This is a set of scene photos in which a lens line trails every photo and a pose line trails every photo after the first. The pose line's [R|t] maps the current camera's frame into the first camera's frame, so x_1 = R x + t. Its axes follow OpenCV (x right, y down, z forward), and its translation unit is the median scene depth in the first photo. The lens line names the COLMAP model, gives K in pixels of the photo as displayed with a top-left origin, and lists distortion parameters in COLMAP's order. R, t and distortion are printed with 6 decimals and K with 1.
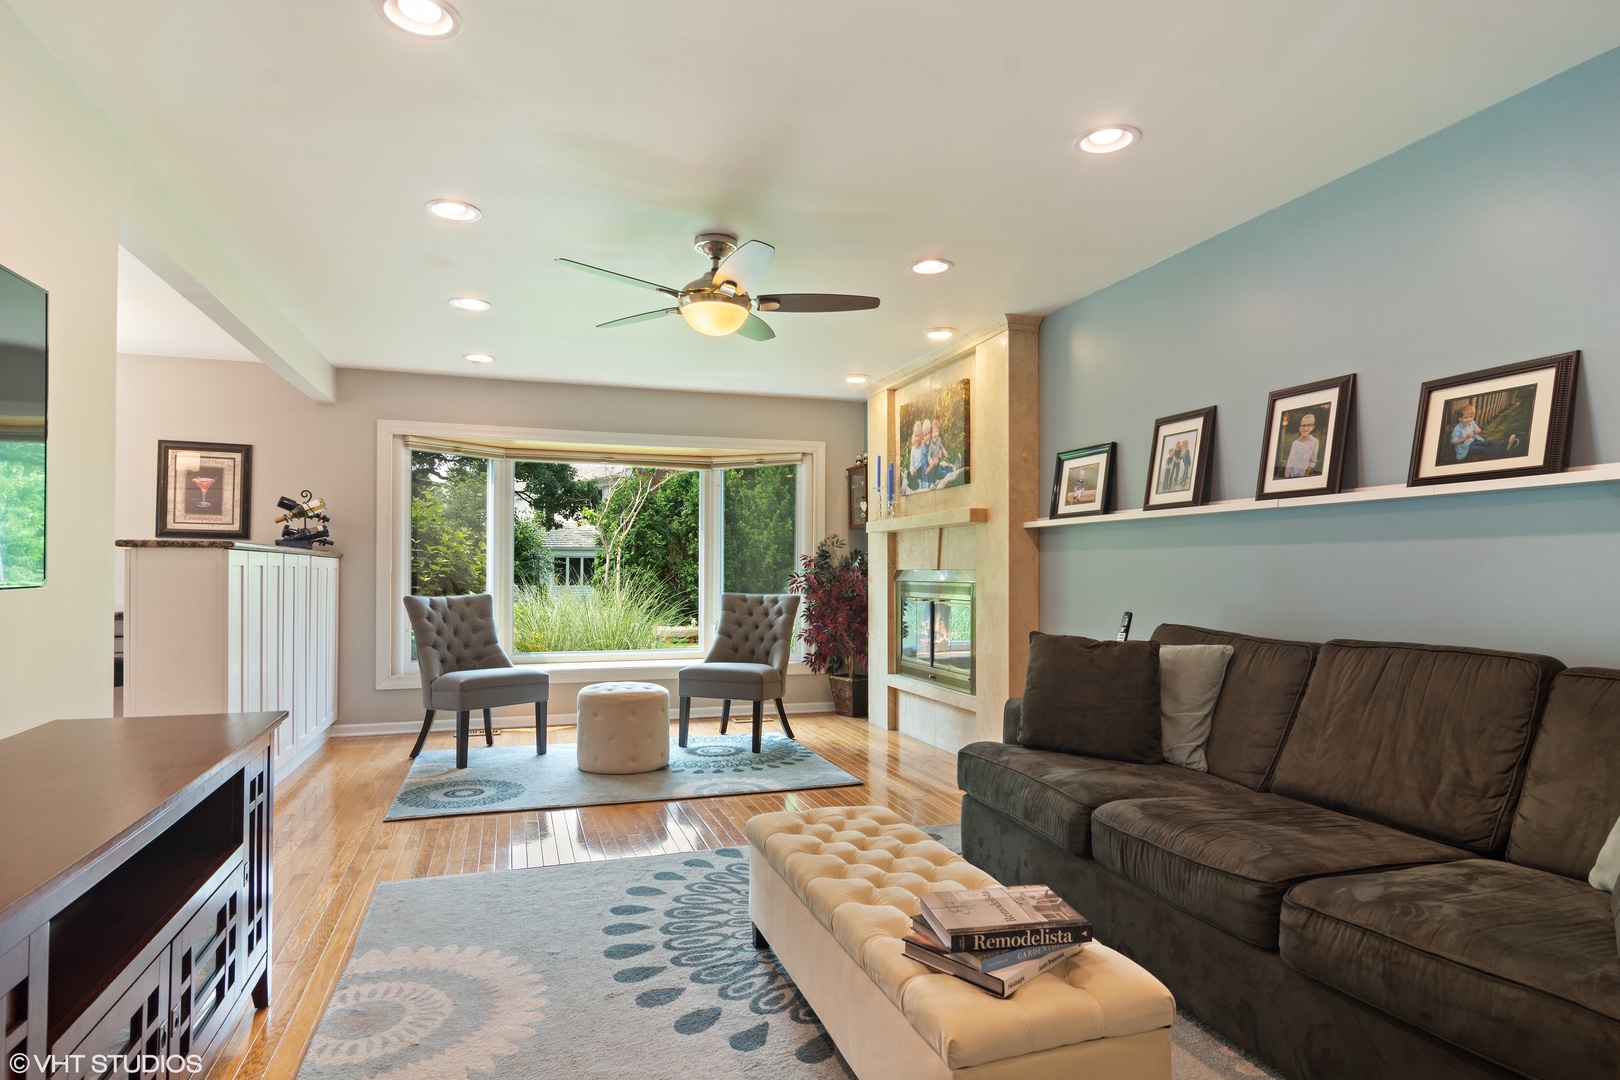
lens RADIAL K [[888.4, 0, 827.7], [0, 888.4, 556.7], [0, 0, 1]] dist [0.007083, -0.004824]
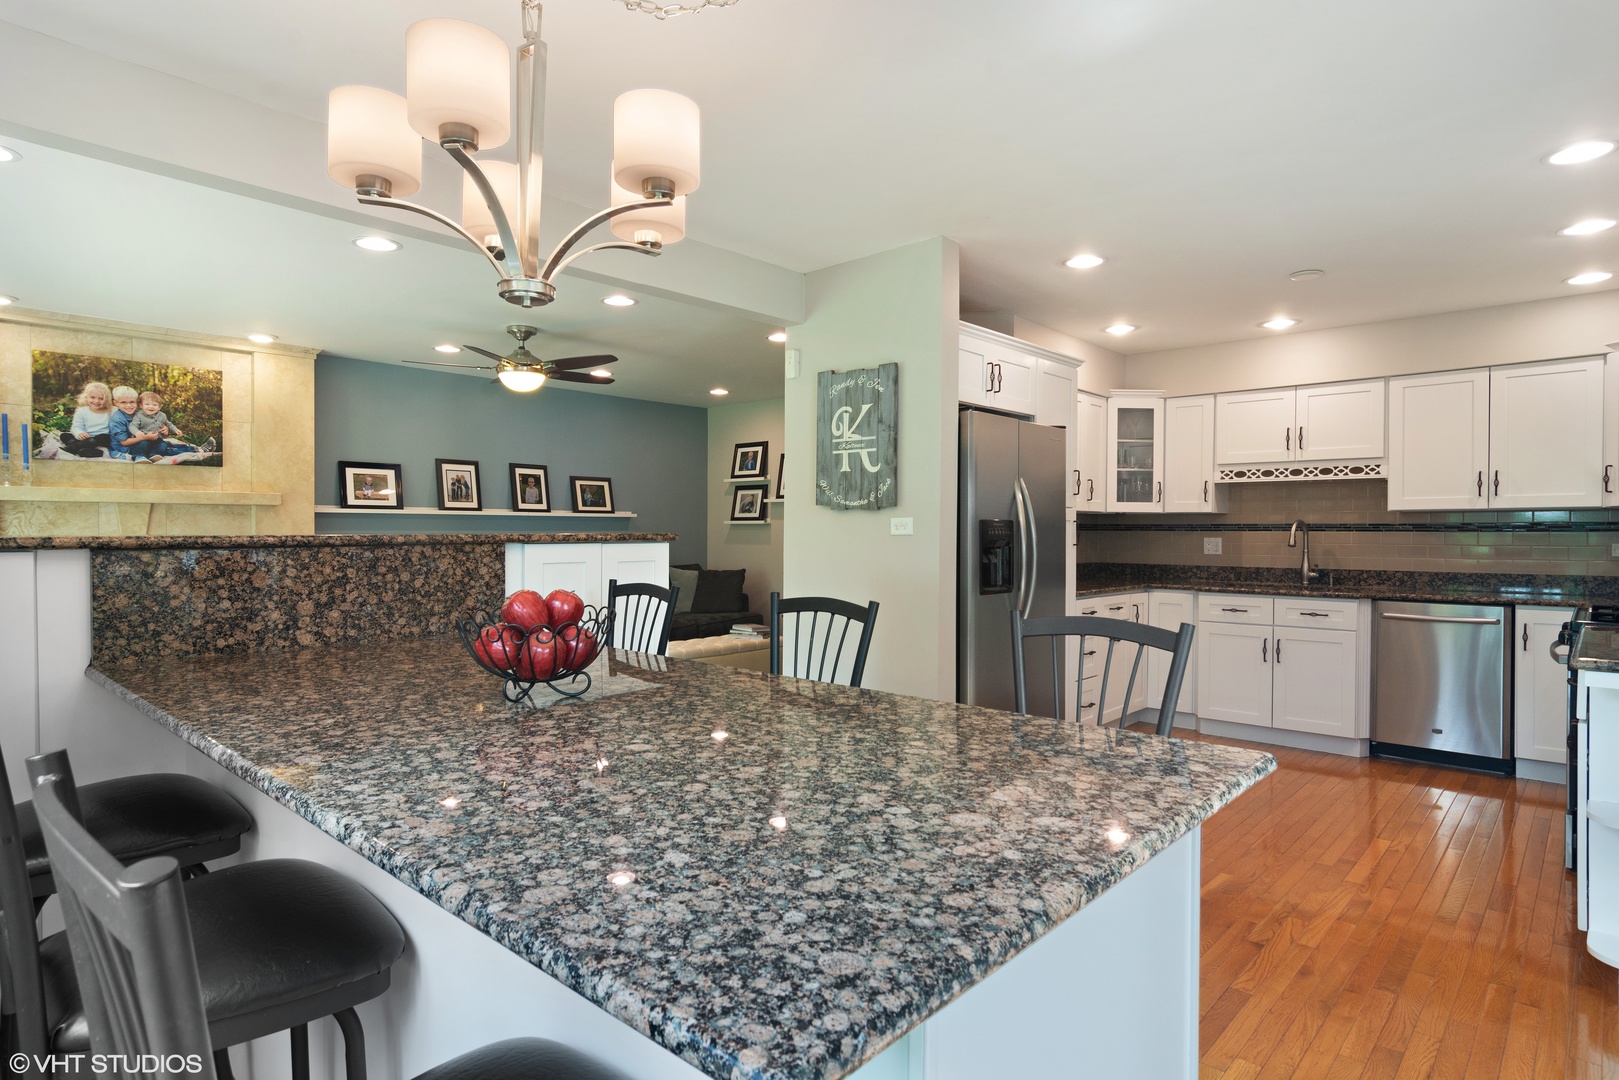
lens RADIAL K [[887.9, 0, 803.3], [0, 887.9, 544.9], [0, 0, 1]] dist [0.007083, -0.004824]
pose [[-0.482060, -0.021783, 0.875867, -0.984042], [-0.018095, 0.999725, 0.014905, -0.013657], [-0.875951, -0.008663, -0.482322, 0.772743]]
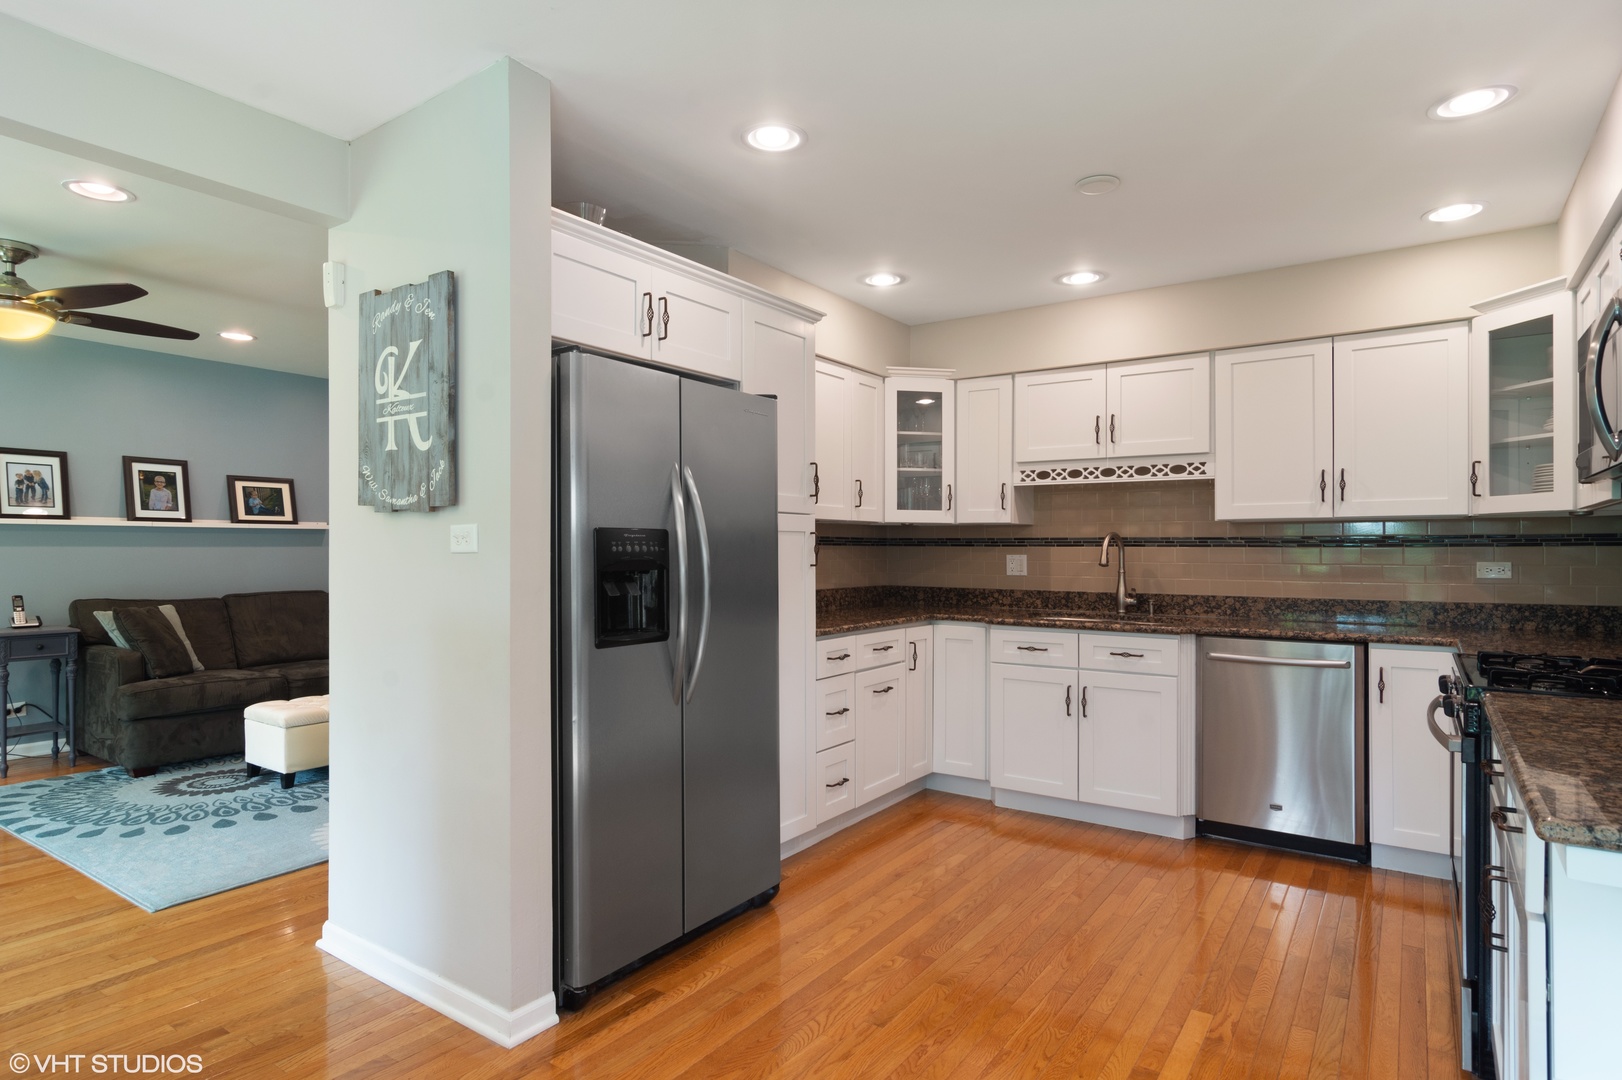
lens RADIAL K [[889.5, 0, 800.9], [0, 889.5, 546.3], [0, 0, 1]] dist [0.007083, -0.004824]
pose [[-0.588628, -0.007010, 0.808374, -0.864669], [-0.017163, 0.999845, -0.003827, -0.016426], [-0.808222, -0.016127, -0.588657, 0.516365]]
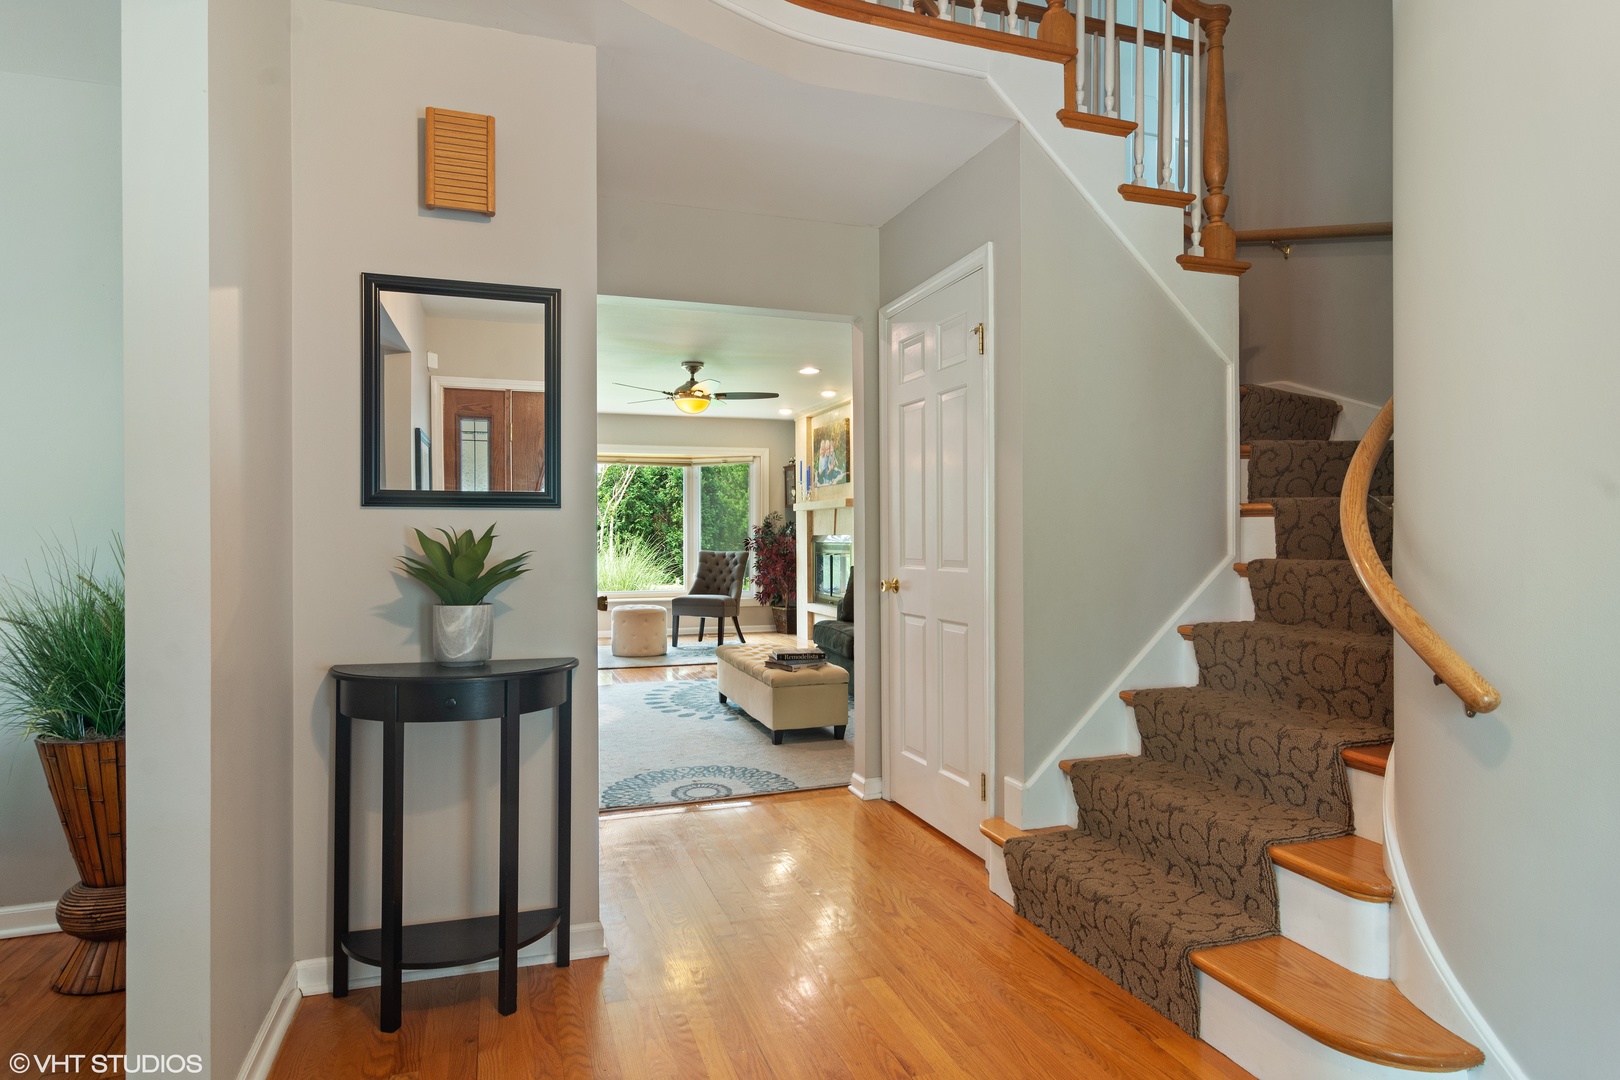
lens RADIAL K [[888.4, 0, 804.8], [0, 888.4, 537.5], [0, 0, 1]] dist [0.007083, -0.004824]
pose [[0.999974, -0.004088, -0.005905, 0.074764], [0.004191, 0.999838, 0.017531, -0.008452], [0.005832, -0.017555, 0.999829, -0.543560]]
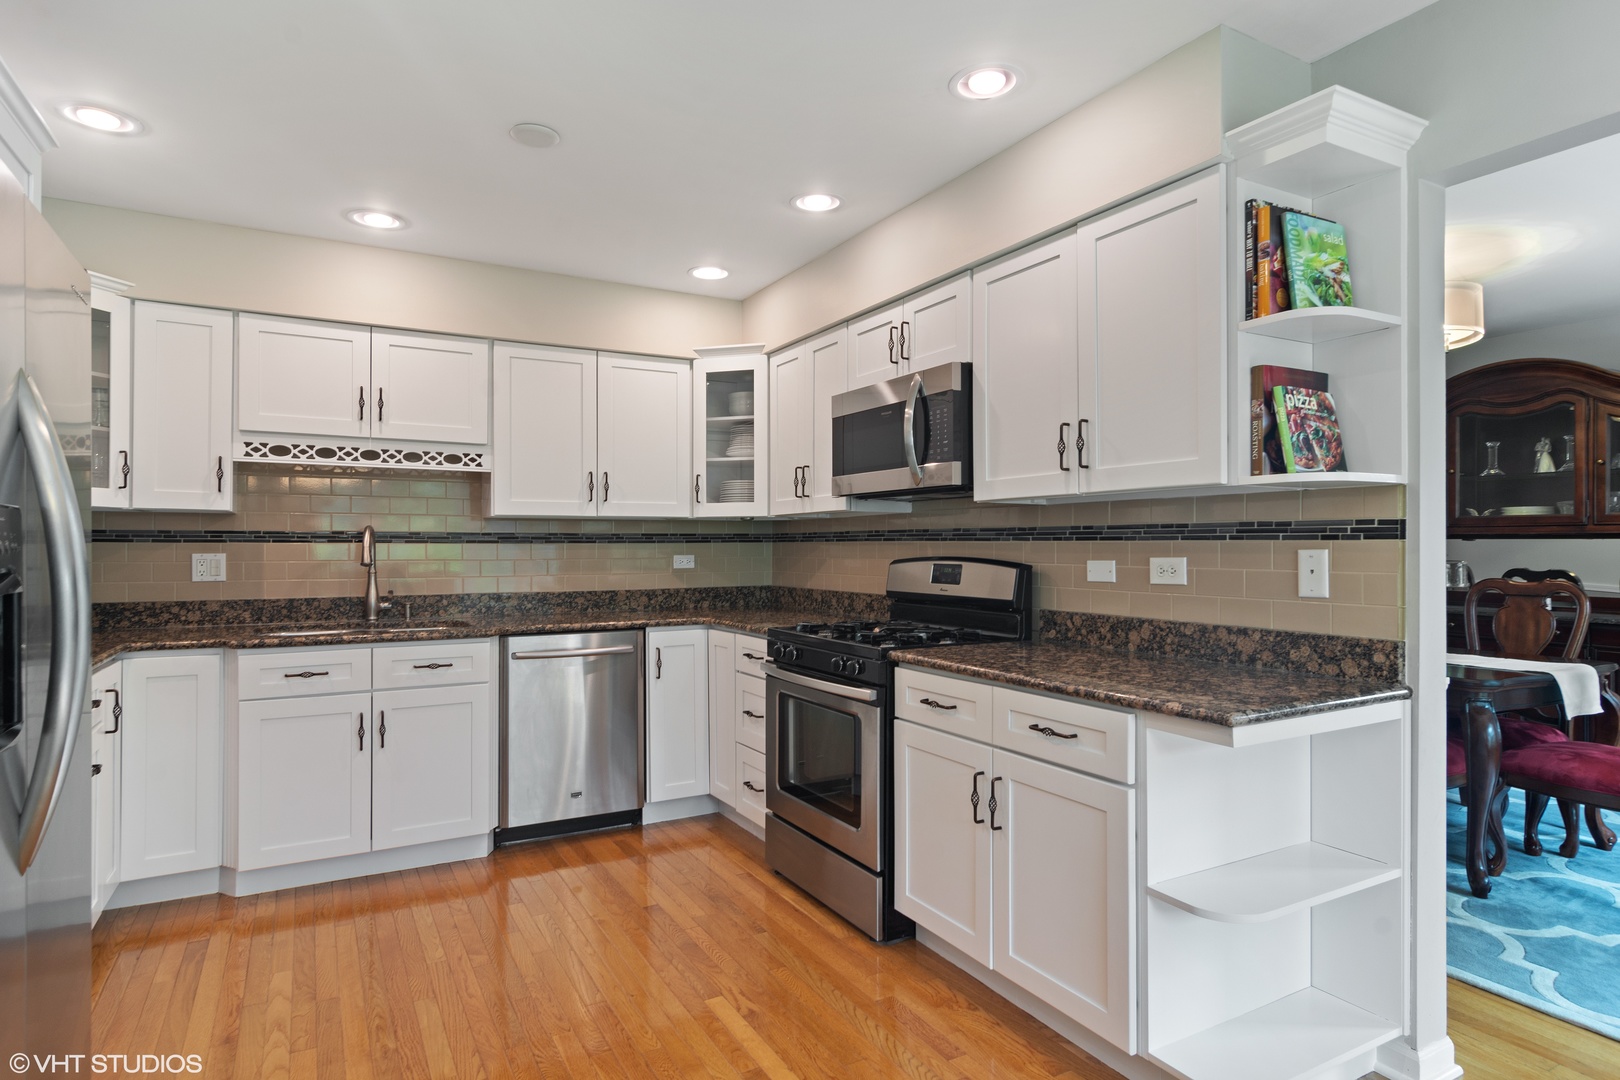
lens RADIAL K [[888.4, 0, 805.6], [0, 888.4, 541.2], [0, 0, 1]] dist [0.007083, -0.004824]
pose [[-0.984060, -0.008760, -0.177623, -0.613699], [-0.005407, 0.999798, -0.019352, -0.014113], [0.177757, -0.018083, -0.983908, 0.544757]]
